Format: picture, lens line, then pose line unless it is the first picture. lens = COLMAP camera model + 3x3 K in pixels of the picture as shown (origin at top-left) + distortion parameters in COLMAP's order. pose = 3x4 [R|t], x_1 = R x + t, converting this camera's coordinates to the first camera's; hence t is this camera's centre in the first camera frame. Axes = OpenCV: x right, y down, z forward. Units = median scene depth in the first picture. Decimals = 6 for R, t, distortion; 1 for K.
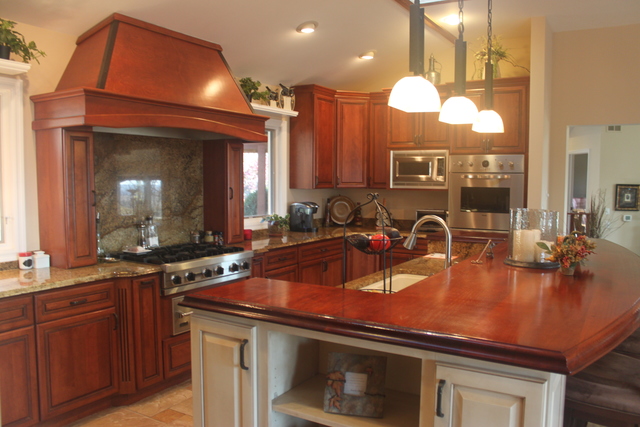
lens RADIAL K [[530.7, 0, 322.8], [0, 530.7, 216.1], [0, 0, 1]] dist [-0.167609, 0.158569]
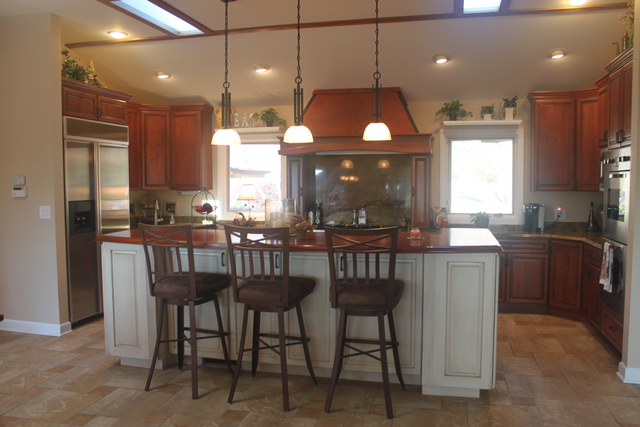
lens RADIAL K [[530.7, 0, 322.8], [0, 530.7, 216.1], [0, 0, 1]] dist [-0.167609, 0.158569]
pose [[0.291494, 0.054490, -0.955019, 1.129257], [-0.063675, 0.997267, 0.037465, -0.018108], [0.954451, 0.049890, 0.294167, 0.400232]]
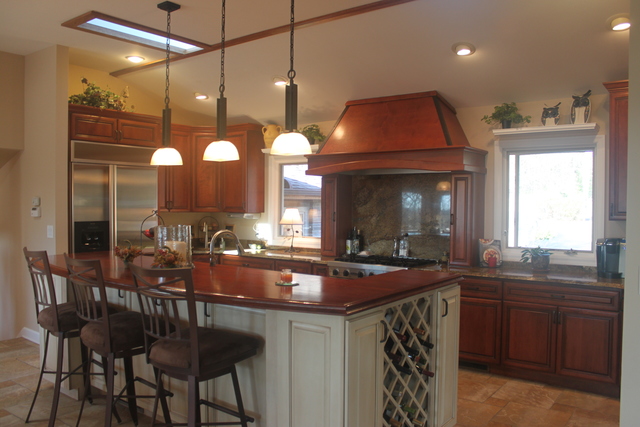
lens RADIAL K [[530.7, 0, 322.8], [0, 530.7, 216.1], [0, 0, 1]] dist [-0.167609, 0.158569]
pose [[-0.104419, 0.016995, -0.994388, 0.994579], [-0.076782, 0.996732, 0.025098, -0.060209], [0.991565, 0.078972, -0.102772, 0.896221]]
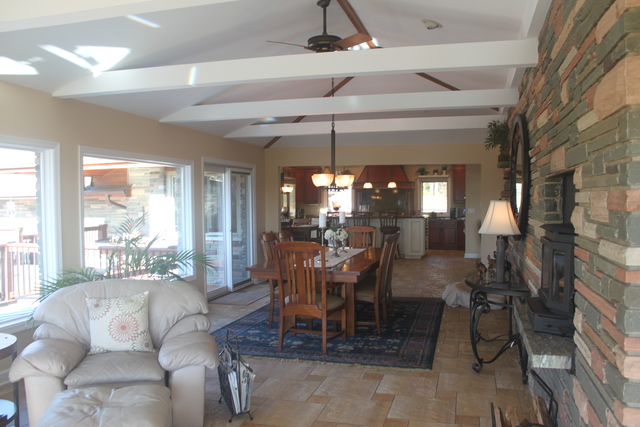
lens RADIAL K [[530.7, 0, 322.8], [0, 530.7, 216.1], [0, 0, 1]] dist [-0.167609, 0.158569]
pose [[0.265080, 0.023302, -0.963945, 3.205393], [-0.060436, 0.998144, 0.007509, 0.047140], [0.962331, 0.056266, 0.265996, -0.472542]]
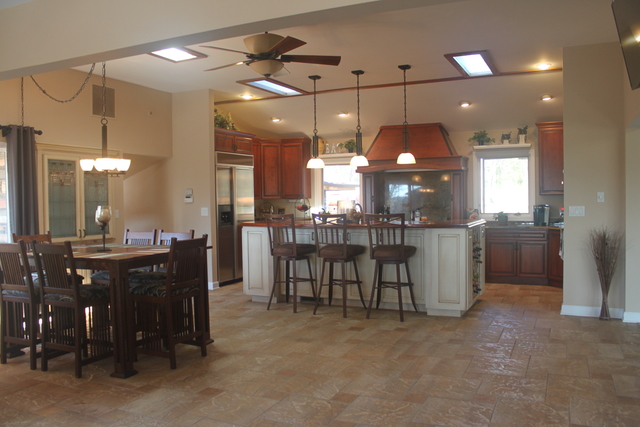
lens RADIAL K [[530.7, 0, 322.8], [0, 530.7, 216.1], [0, 0, 1]] dist [-0.167609, 0.158569]
pose [[0.094345, 0.026117, -0.995197, 1.759020], [-0.054416, 0.998297, 0.021040, 0.008481], [0.994051, 0.052170, 0.095606, 0.385420]]
